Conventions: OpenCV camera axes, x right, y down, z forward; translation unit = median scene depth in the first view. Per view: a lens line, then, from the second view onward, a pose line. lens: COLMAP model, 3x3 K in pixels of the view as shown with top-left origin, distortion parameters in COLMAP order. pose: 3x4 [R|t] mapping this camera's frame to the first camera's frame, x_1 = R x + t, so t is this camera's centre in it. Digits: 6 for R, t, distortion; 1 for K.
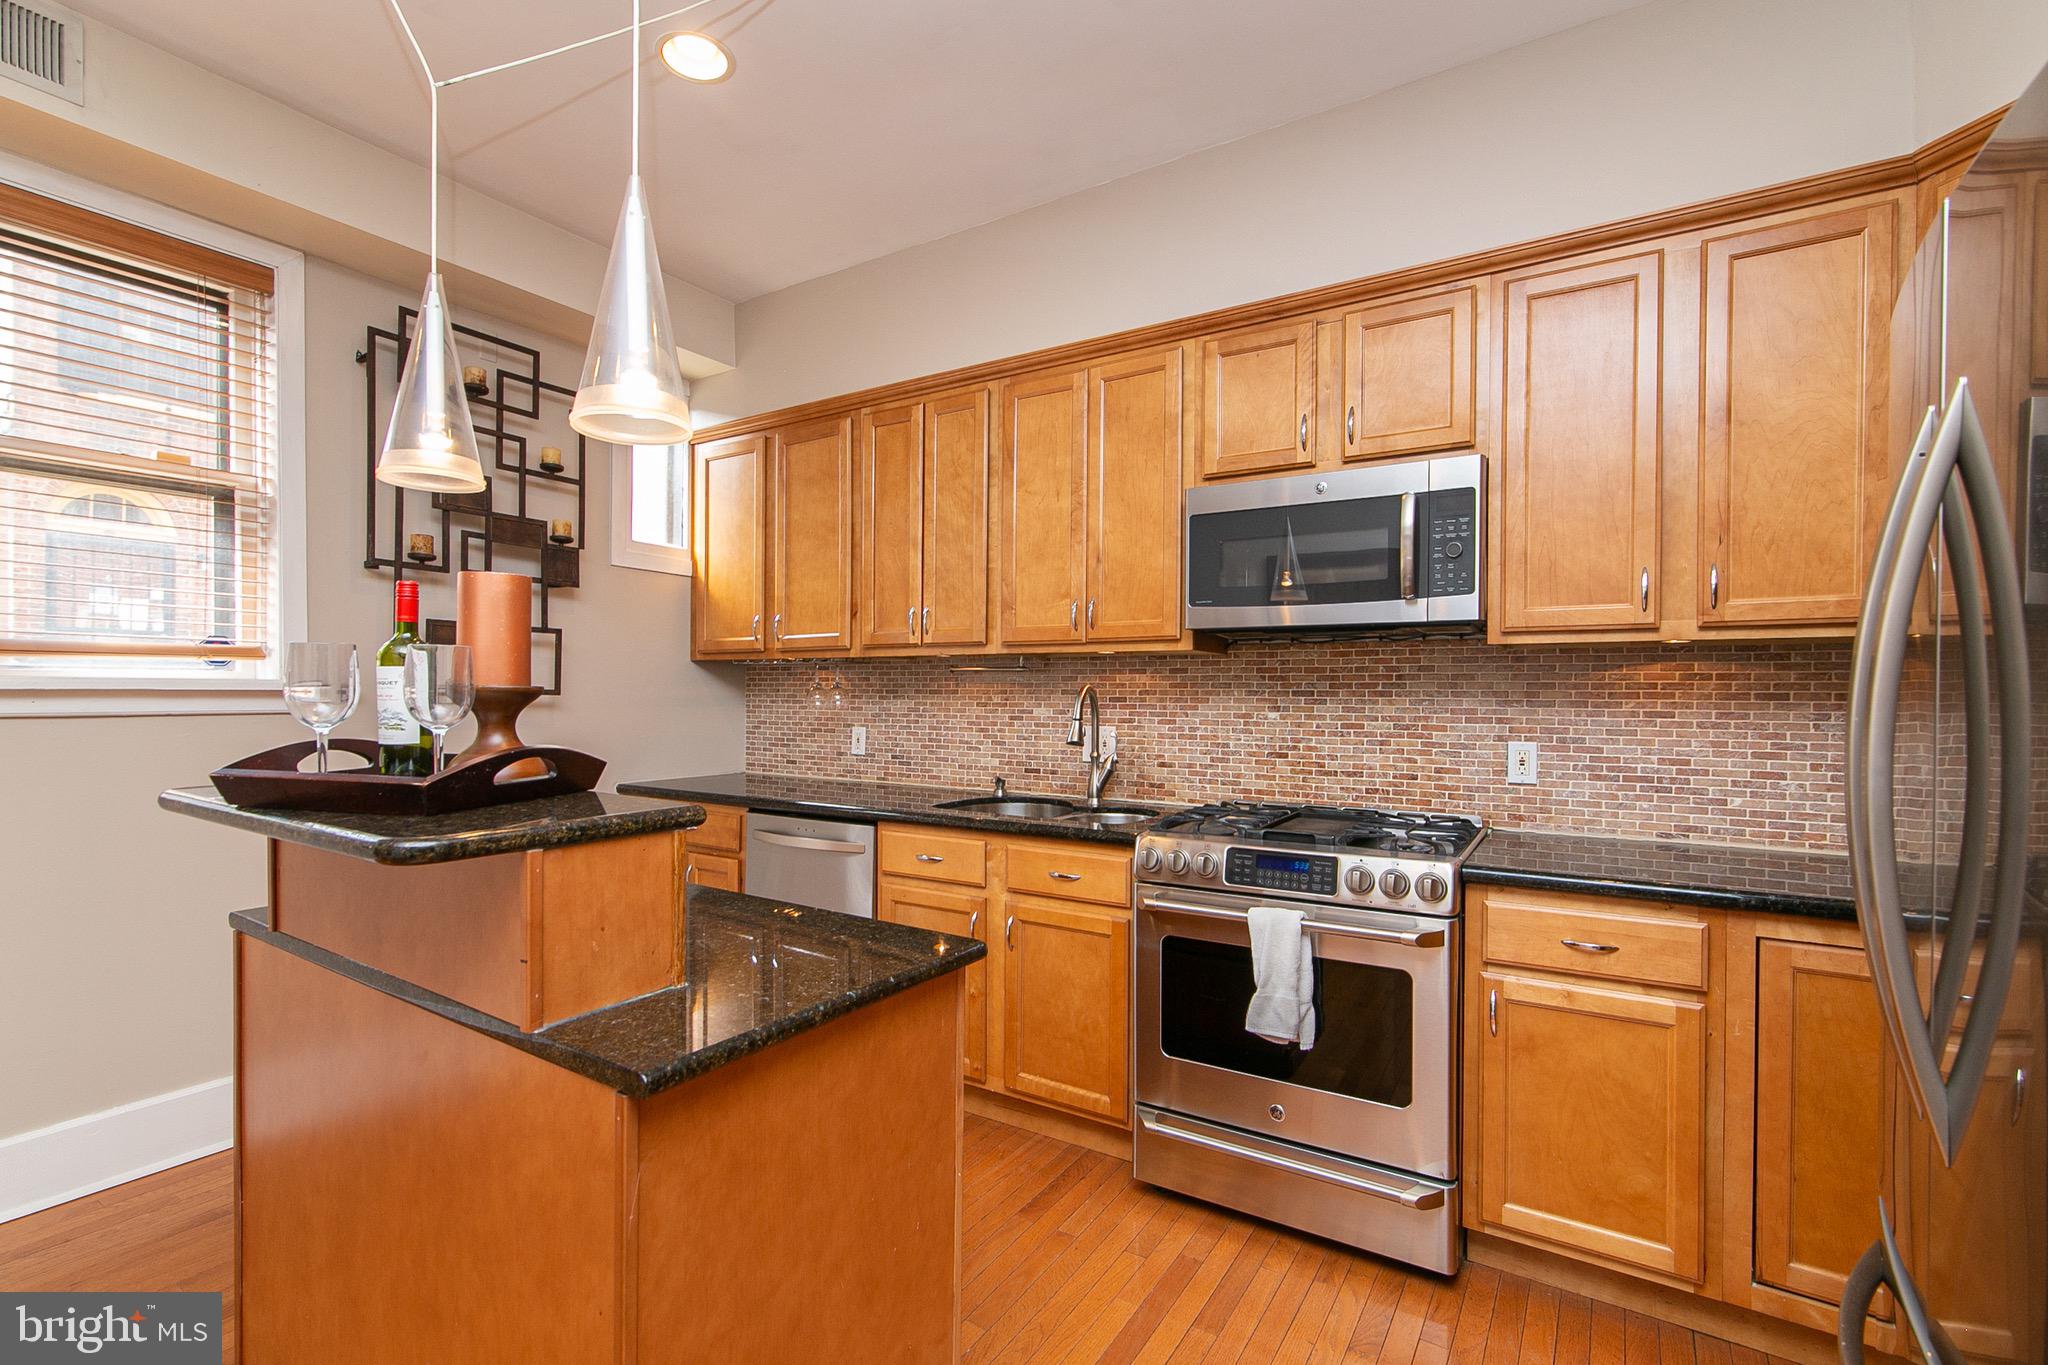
lens RADIAL K [[934.2, 0, 1010.4], [0, 934.2, 696.8], [0, 0, 1]] dist [0.002630, 0.001664]
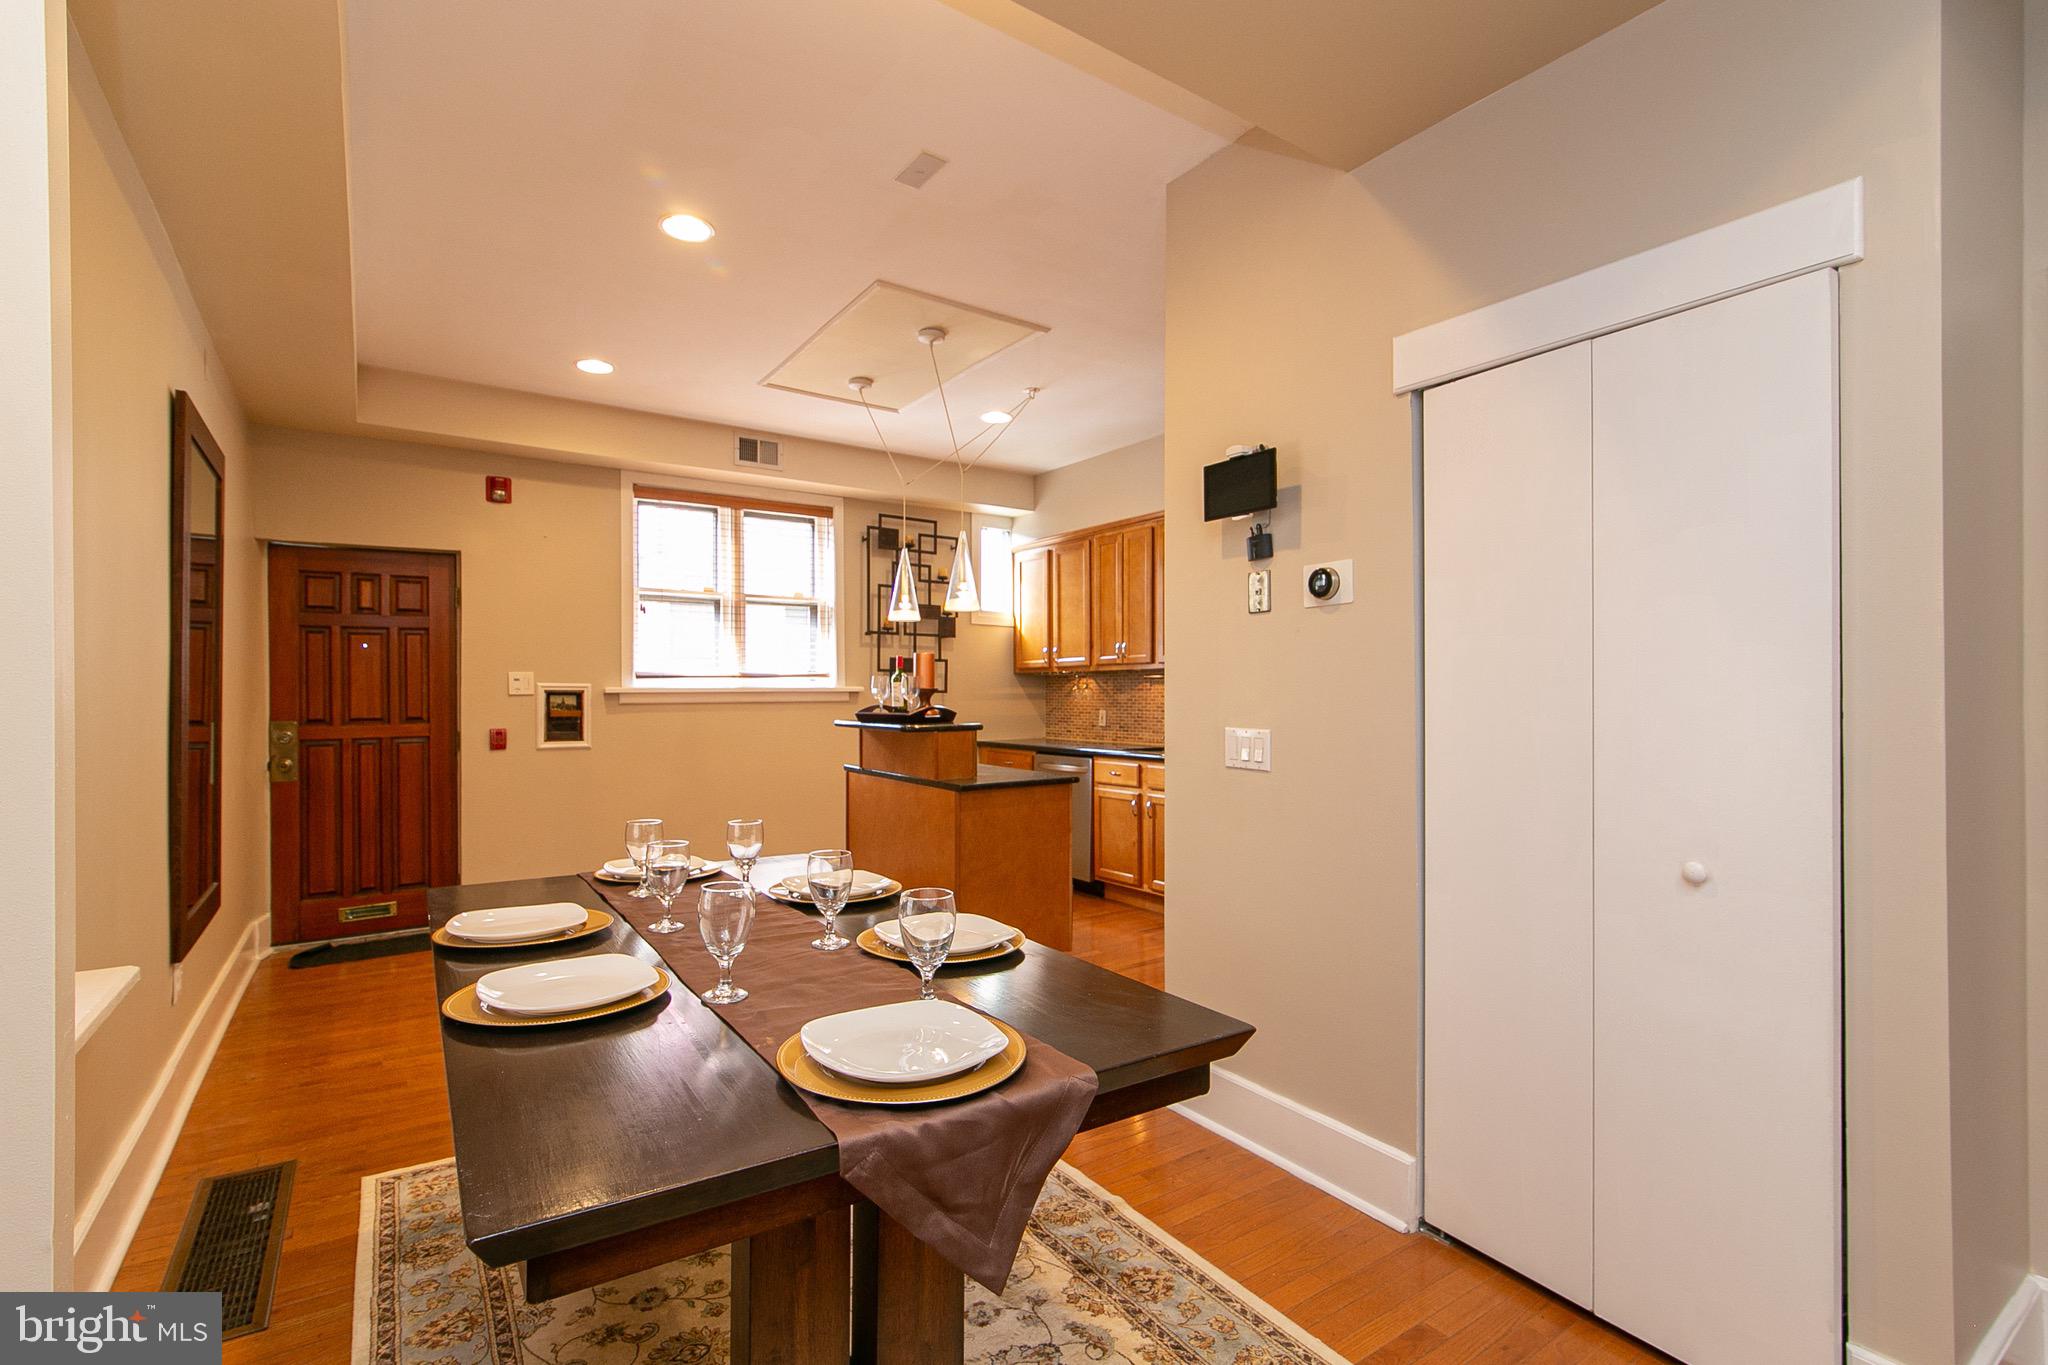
lens RADIAL K [[934.2, 0, 1012.7], [0, 934.2, 687.3], [0, 0, 1]] dist [0.002630, 0.001664]
pose [[0.925310, -0.010993, -0.379051, 0.417081], [0.006486, 0.999892, -0.013166, 0.013276], [0.379155, 0.009724, 0.925282, -0.817796]]
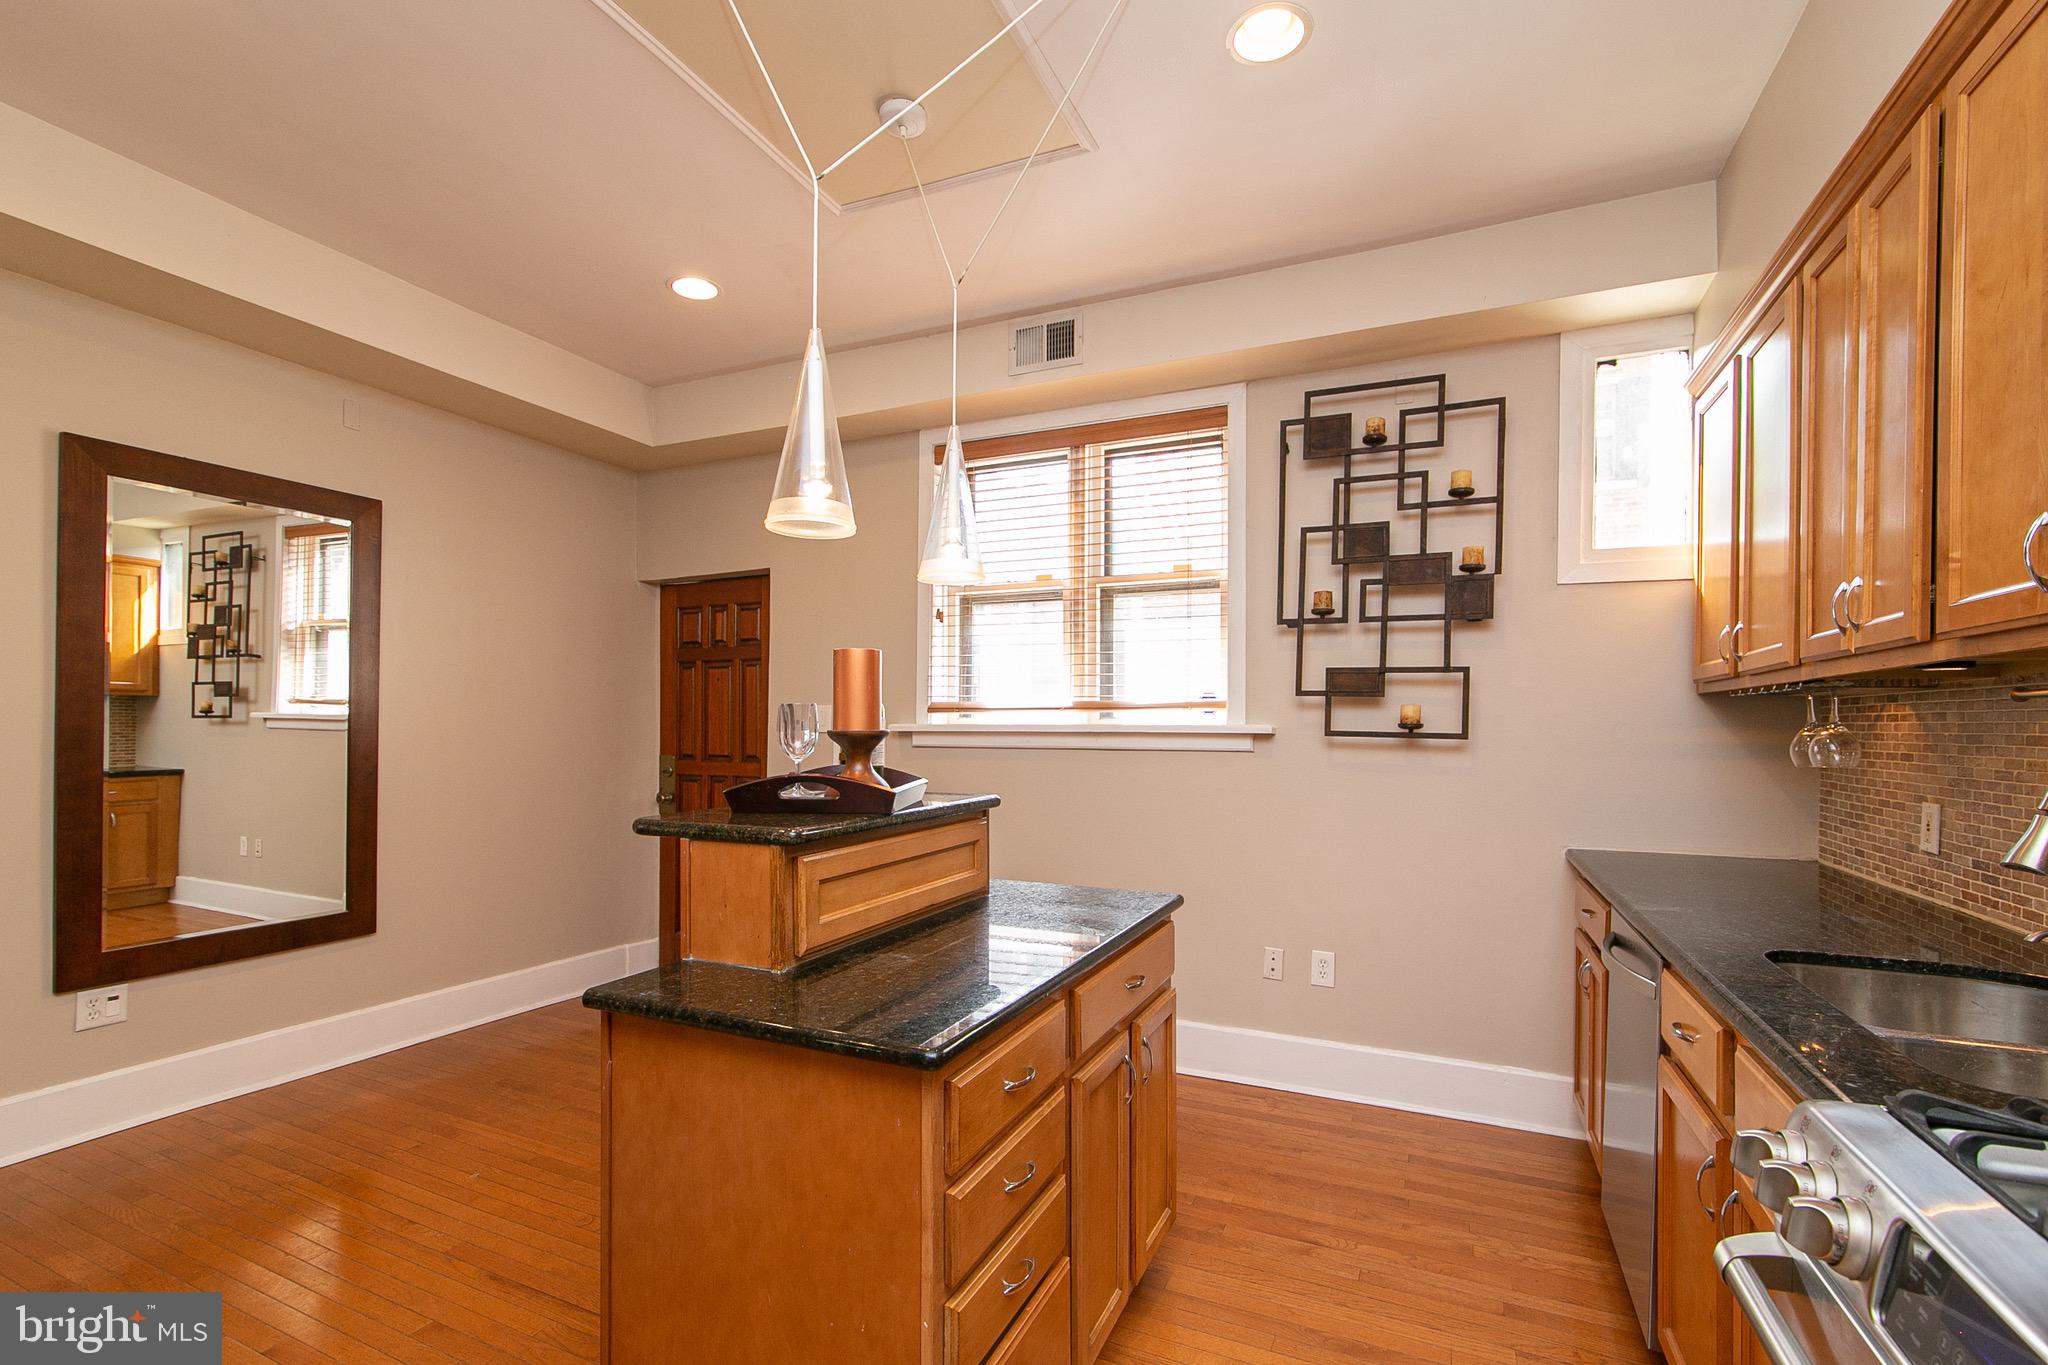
lens RADIAL K [[934.2, 0, 1005.5], [0, 934.2, 722.5], [0, 0, 1]] dist [0.002630, 0.001664]
pose [[0.151102, -0.007082, -0.988493, 0.374953], [-0.011243, 0.999897, -0.008882, -0.005811], [0.988454, 0.012456, 0.151006, 0.450659]]
